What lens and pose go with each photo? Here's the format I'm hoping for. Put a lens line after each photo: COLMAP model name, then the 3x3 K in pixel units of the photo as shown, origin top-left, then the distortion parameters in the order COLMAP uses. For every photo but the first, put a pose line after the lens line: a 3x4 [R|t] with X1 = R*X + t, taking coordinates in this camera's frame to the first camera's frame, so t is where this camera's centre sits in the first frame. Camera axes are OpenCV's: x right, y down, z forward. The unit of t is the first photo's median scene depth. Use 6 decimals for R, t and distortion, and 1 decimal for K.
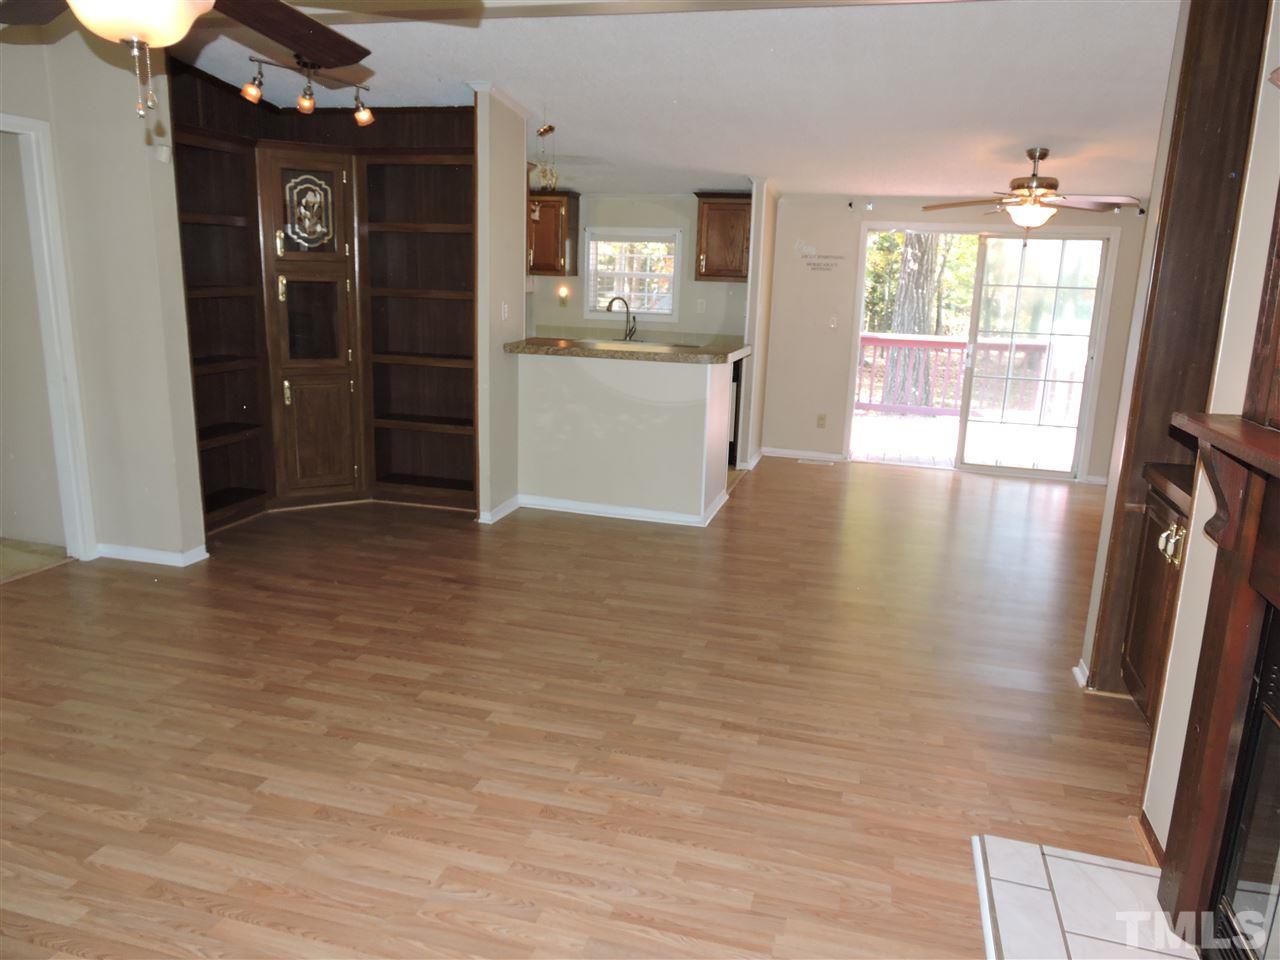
lens RADIAL K [[915.1, 0, 638.7], [0, 915.1, 477.7], [0, 0, 1]] dist [-0.002676, 0.000427]
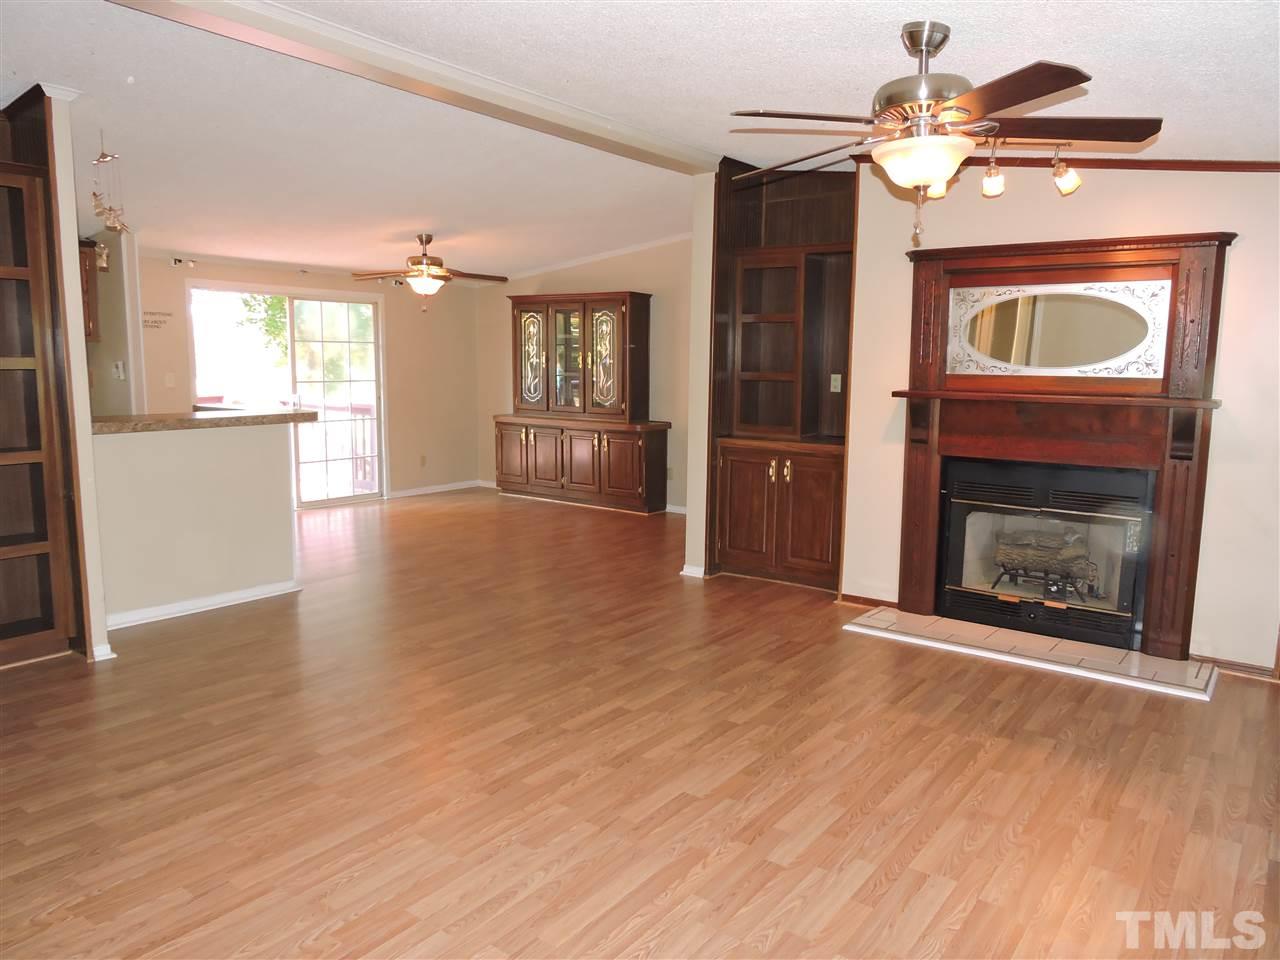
lens RADIAL K [[915.1, 0, 642.8], [0, 915.1, 477.8], [0, 0, 1]] dist [-0.002676, 0.000427]
pose [[0.353506, -0.151238, 0.923125, -0.888212], [0.203869, 0.975578, 0.081761, -0.088116], [-0.912946, 0.159293, 0.375705, 0.371917]]
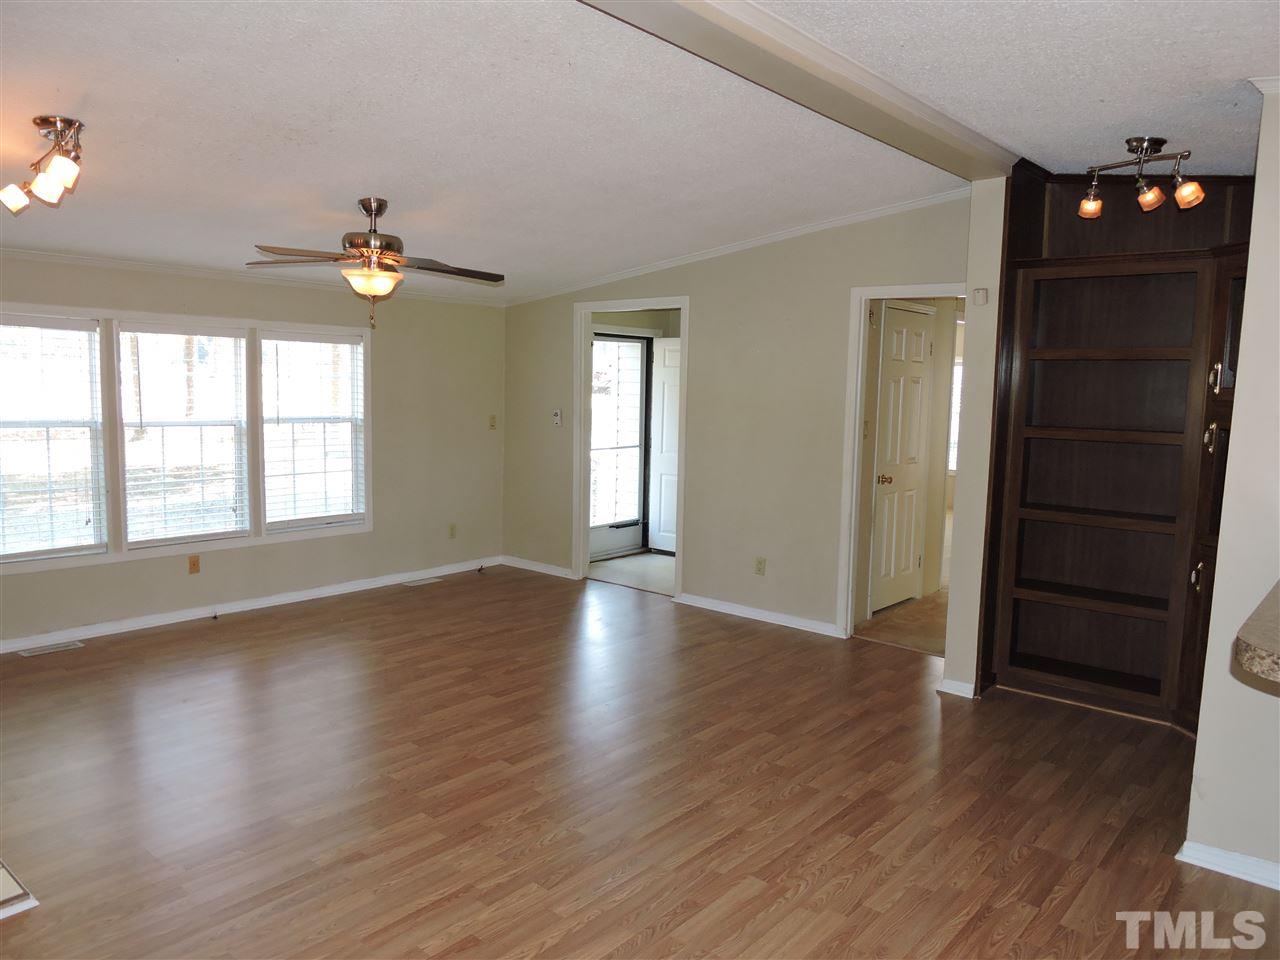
lens RADIAL K [[915.1, 0, 642.3], [0, 915.1, 482.8], [0, 0, 1]] dist [-0.002676, 0.000427]
pose [[-0.416035, 0.060364, -0.907343, 0.591843], [-0.242937, 0.954150, 0.174870, -0.239064], [0.876297, 0.293179, -0.382296, 1.113686]]
